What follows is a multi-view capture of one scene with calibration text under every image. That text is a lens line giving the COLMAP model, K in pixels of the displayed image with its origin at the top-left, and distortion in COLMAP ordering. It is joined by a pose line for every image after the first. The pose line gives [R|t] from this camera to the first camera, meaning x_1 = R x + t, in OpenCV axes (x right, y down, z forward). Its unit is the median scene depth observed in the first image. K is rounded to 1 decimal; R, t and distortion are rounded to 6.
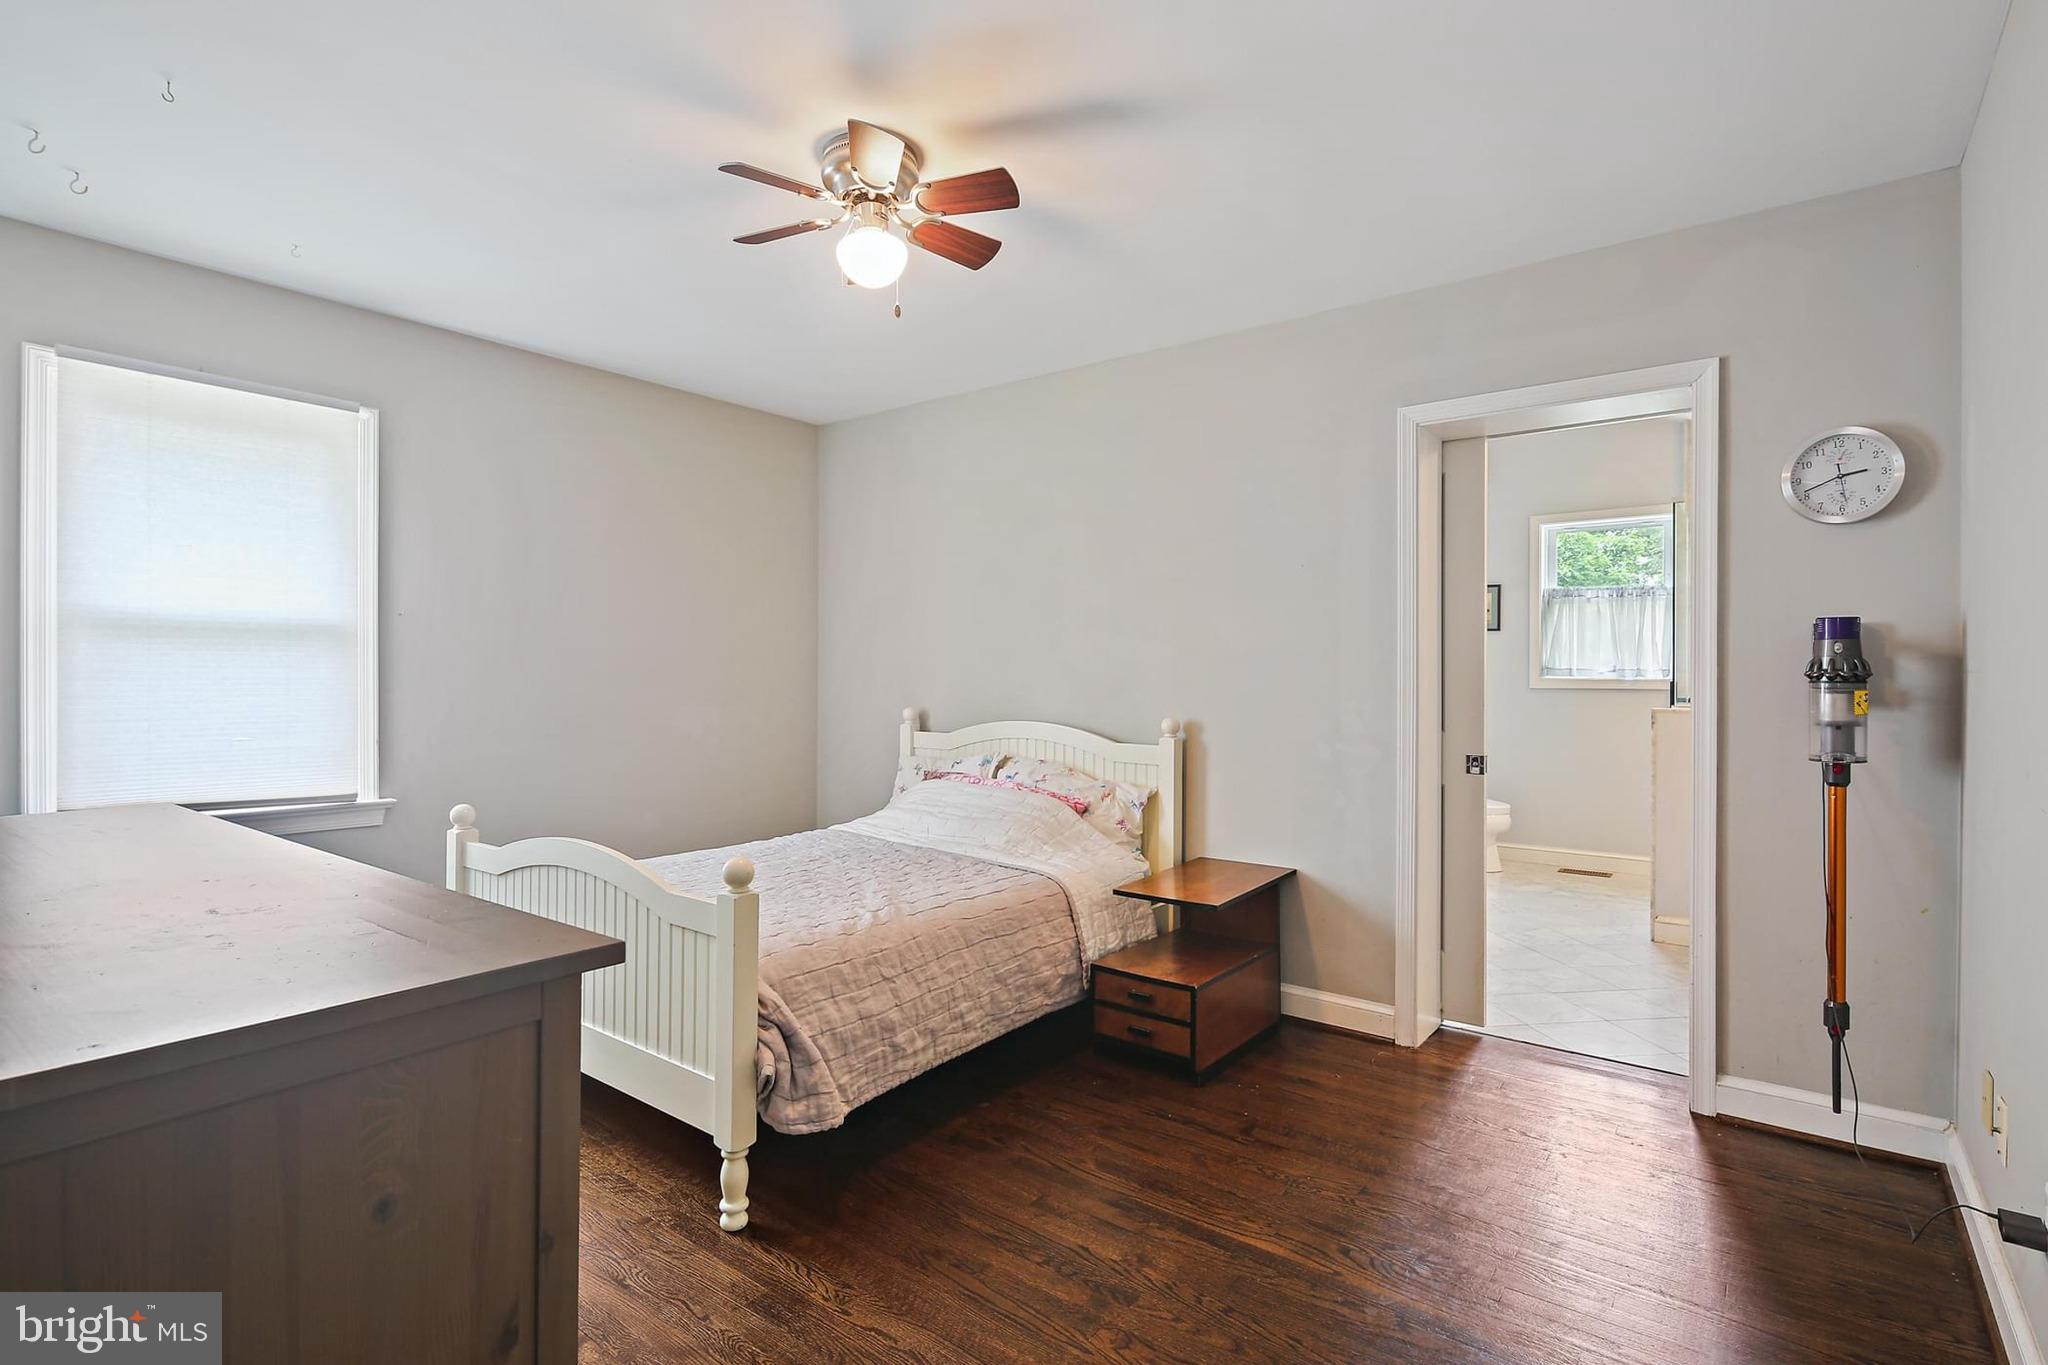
lens RADIAL K [[988.7, 0, 1028.4], [0, 988.7, 676.8], [0, 0, 1]] dist [0.001018, -0.000421]
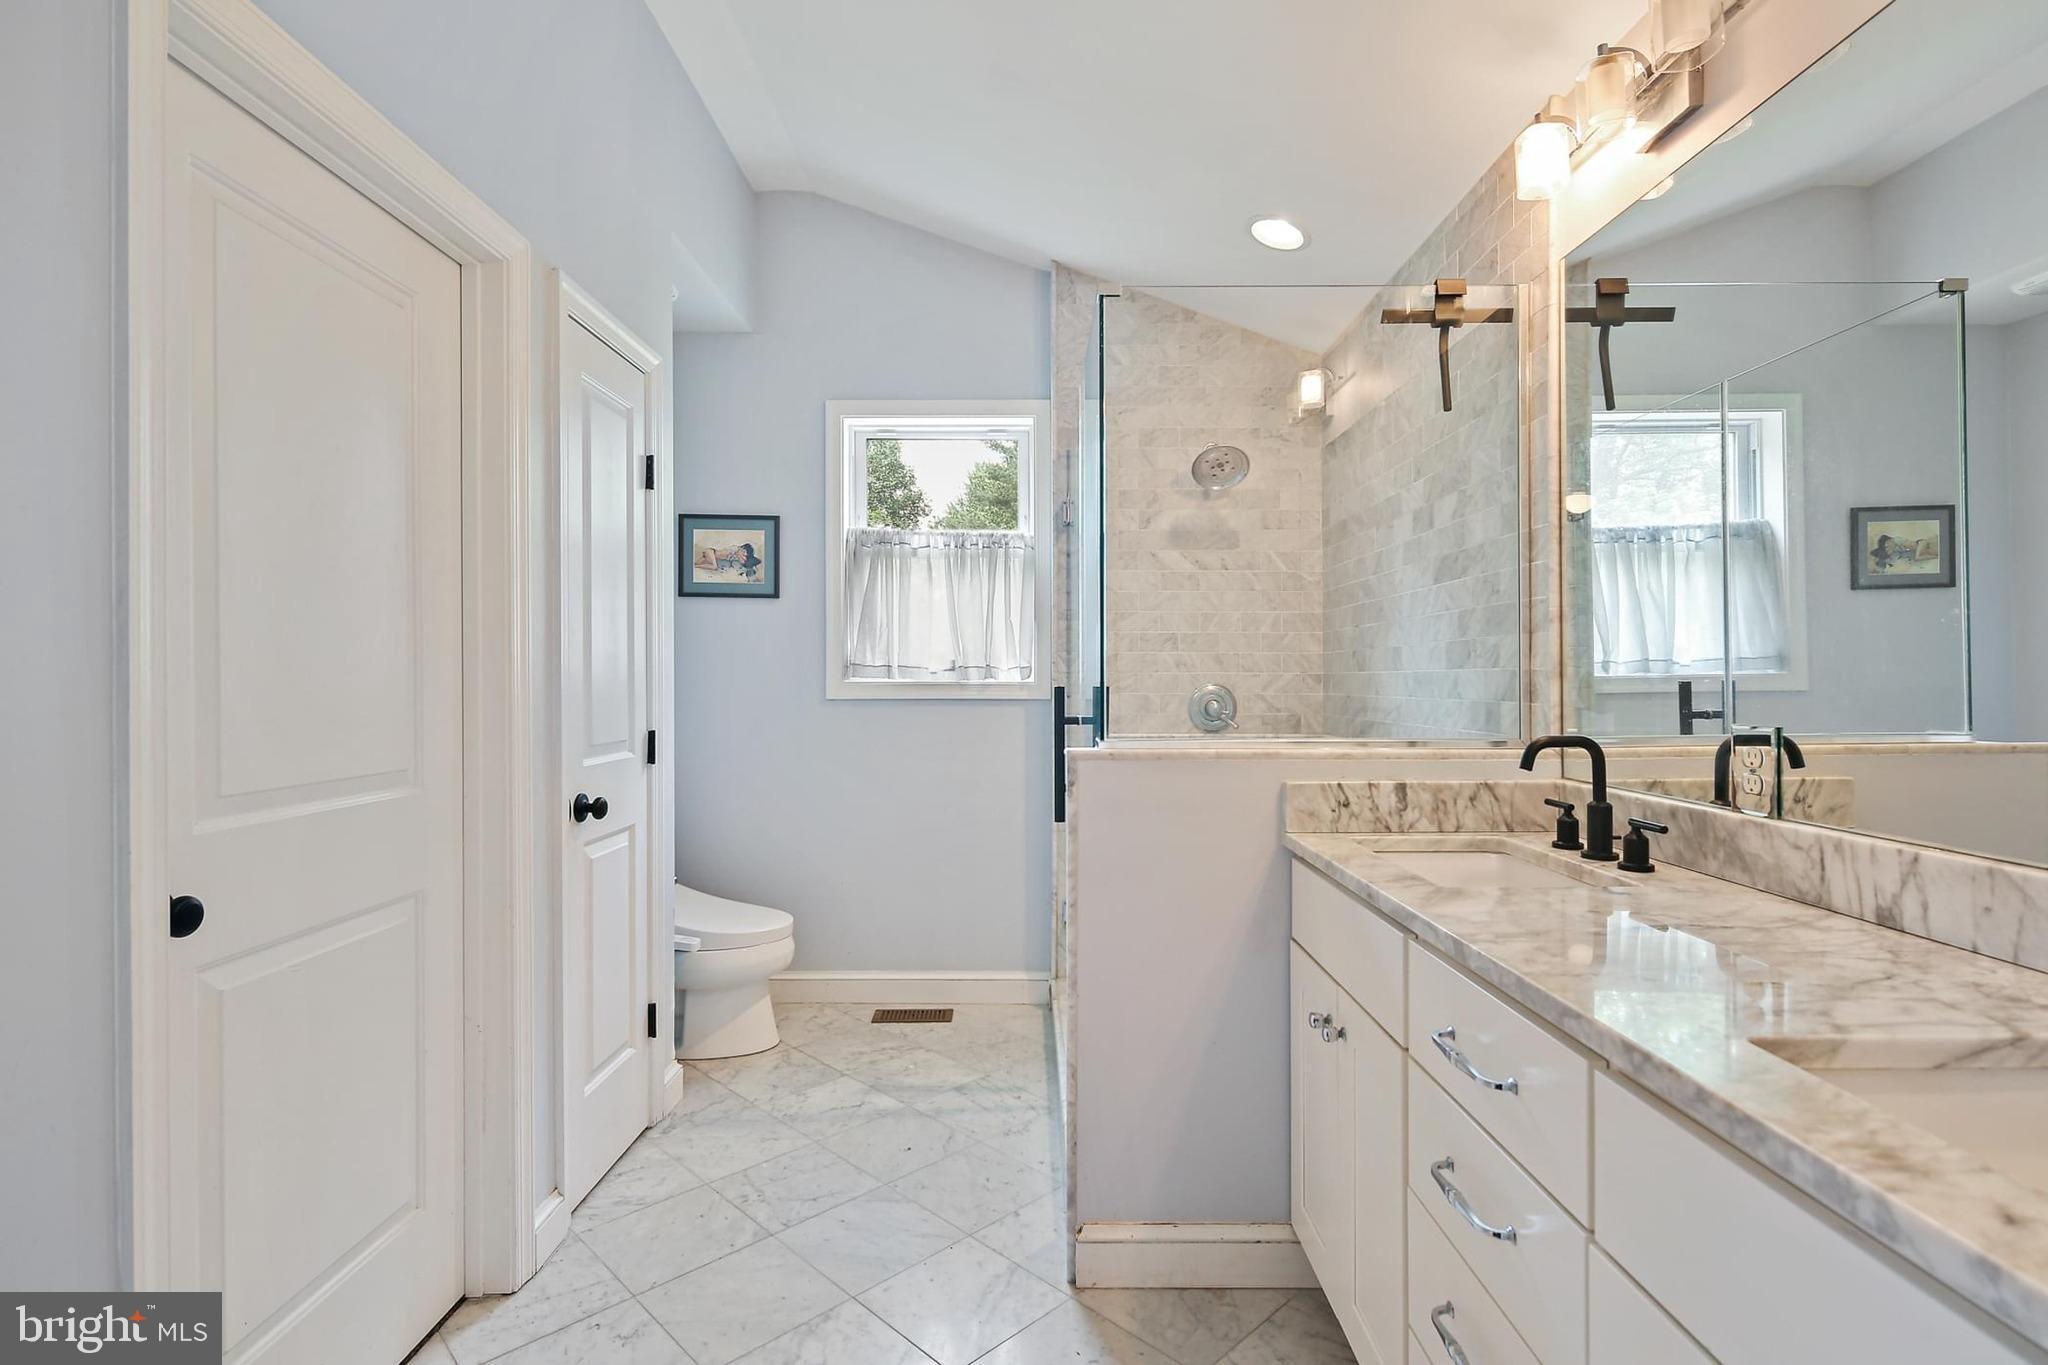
lens RADIAL K [[988.7, 0, 1024.3], [0, 988.7, 685.2], [0, 0, 1]] dist [0.001018, -0.000421]
pose [[0.796354, 0.000809, 0.604830, 0.258664], [0.004059, 0.999969, -0.006682, 0.008043], [-0.604817, 0.007776, 0.796326, 0.486925]]
